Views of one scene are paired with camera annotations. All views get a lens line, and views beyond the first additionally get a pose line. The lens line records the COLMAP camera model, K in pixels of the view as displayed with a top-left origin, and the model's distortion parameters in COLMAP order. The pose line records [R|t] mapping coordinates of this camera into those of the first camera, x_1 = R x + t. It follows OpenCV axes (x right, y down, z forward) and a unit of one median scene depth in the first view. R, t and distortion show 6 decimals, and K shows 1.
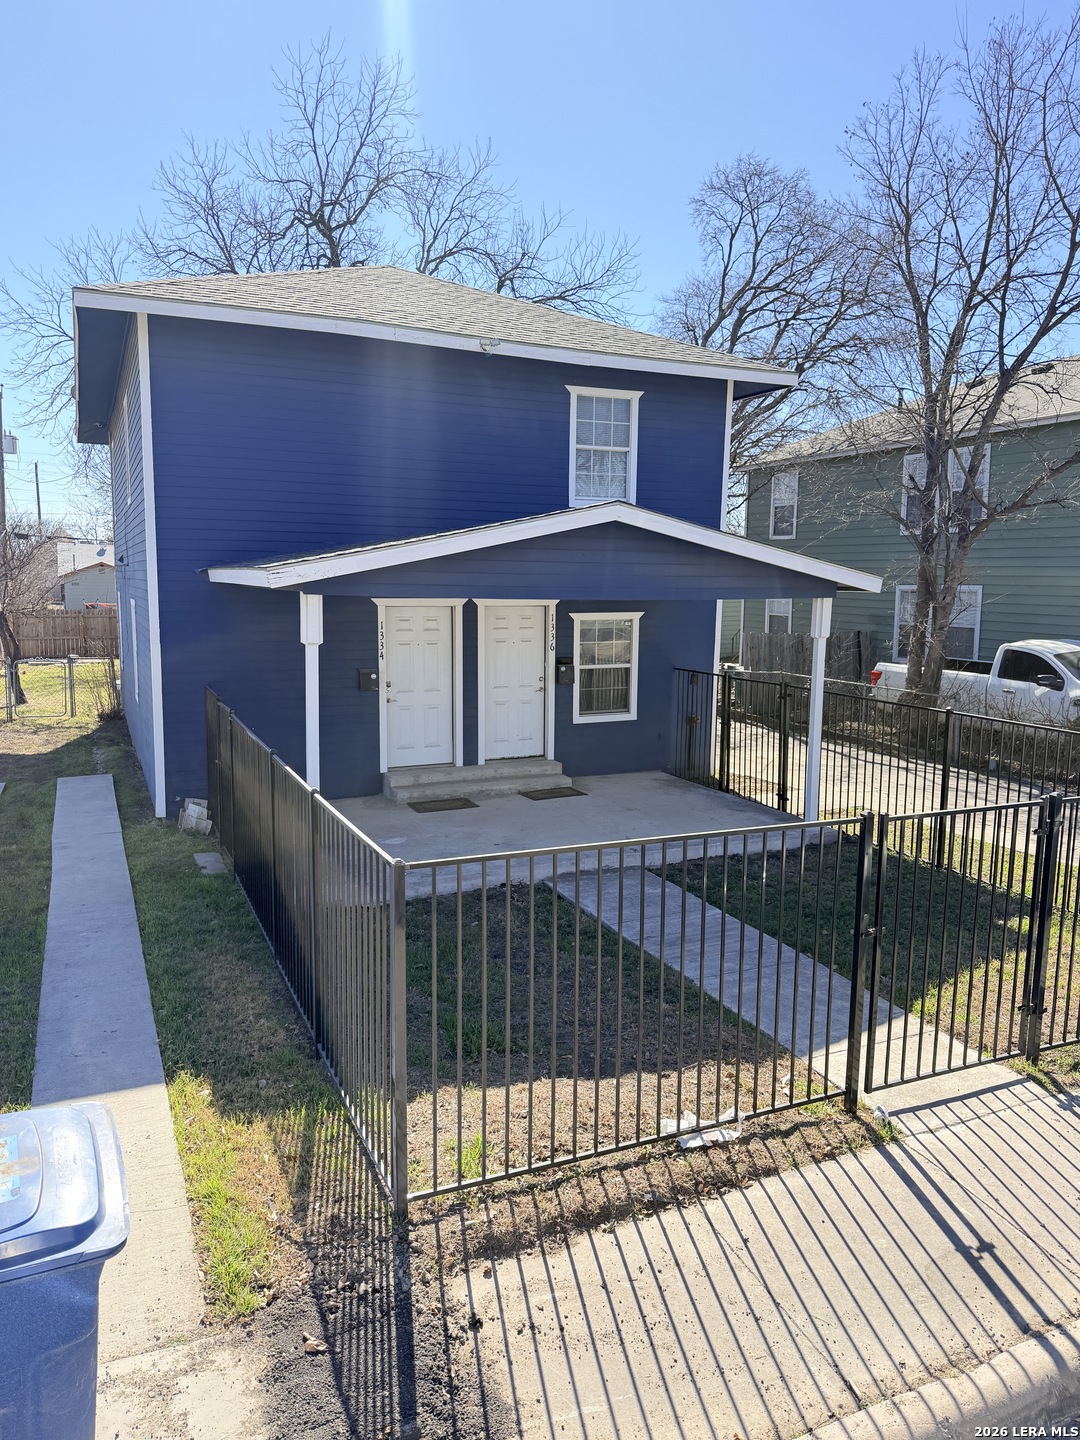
lens RADIAL K [[1003.8, 0, 542.6], [0, 1003.8, 743.5], [0, 0, 1]] dist [0.045396, -0.060147]
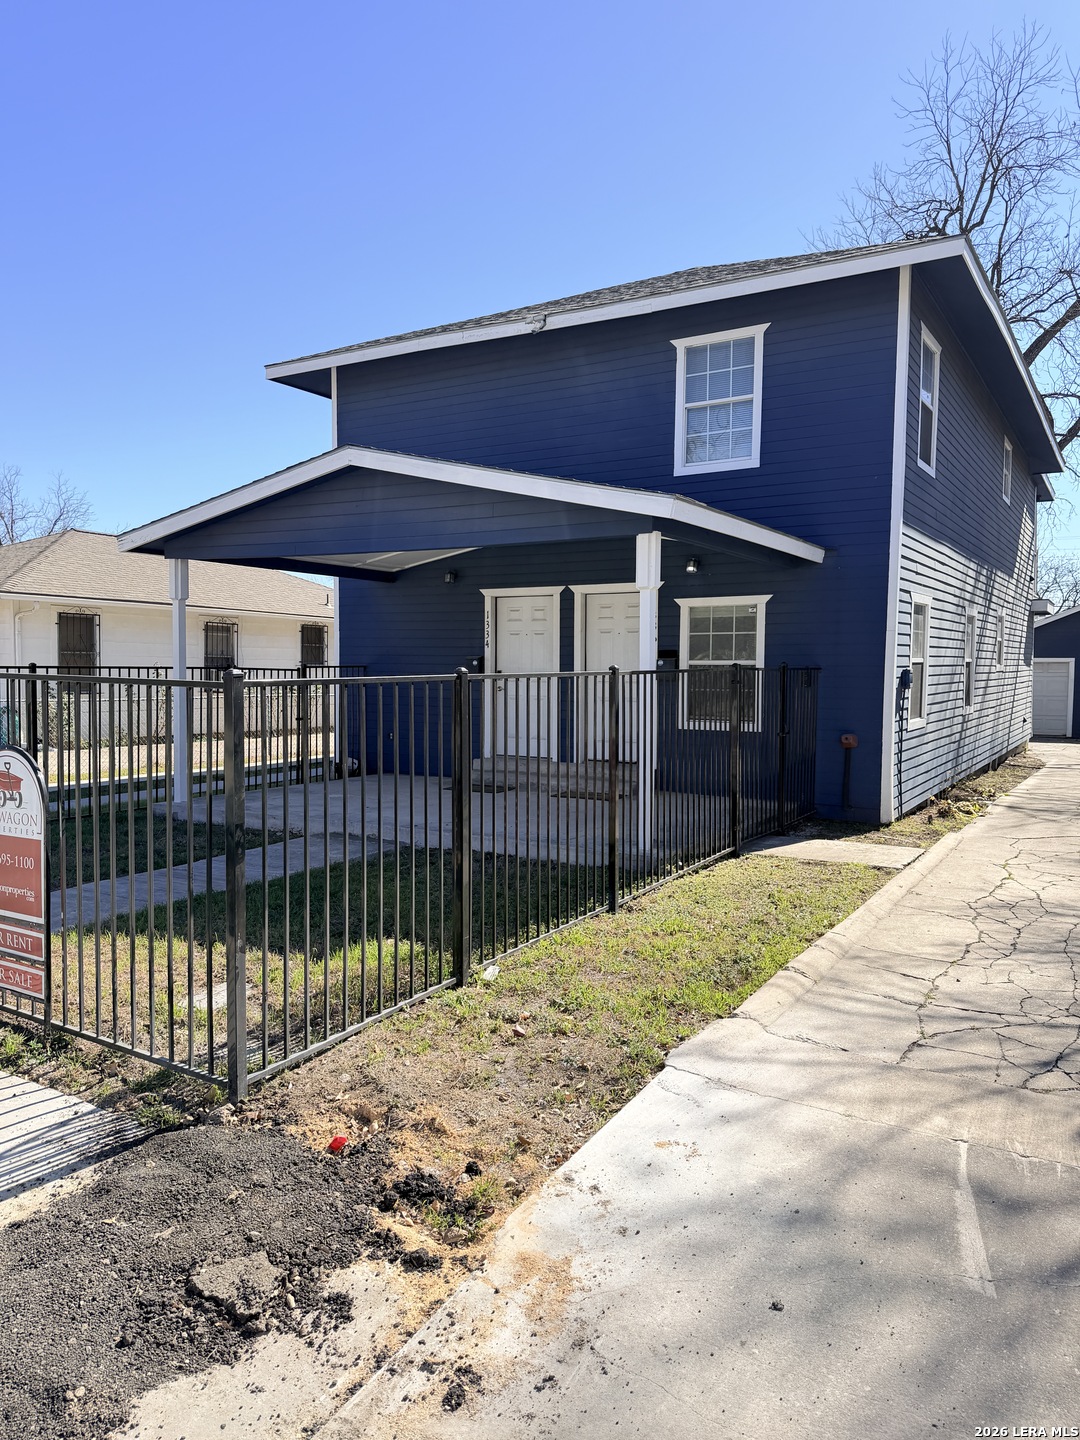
lens RADIAL K [[1003.8, 0, 542.6], [0, 1003.8, 743.5], [0, 0, 1]] dist [0.045396, -0.060147]
pose [[0.564612, 0.060008, -0.823172, 0.690306], [-0.137066, 0.990322, -0.021821, 0.027783], [0.813896, 0.125149, 0.567372, 0.443734]]
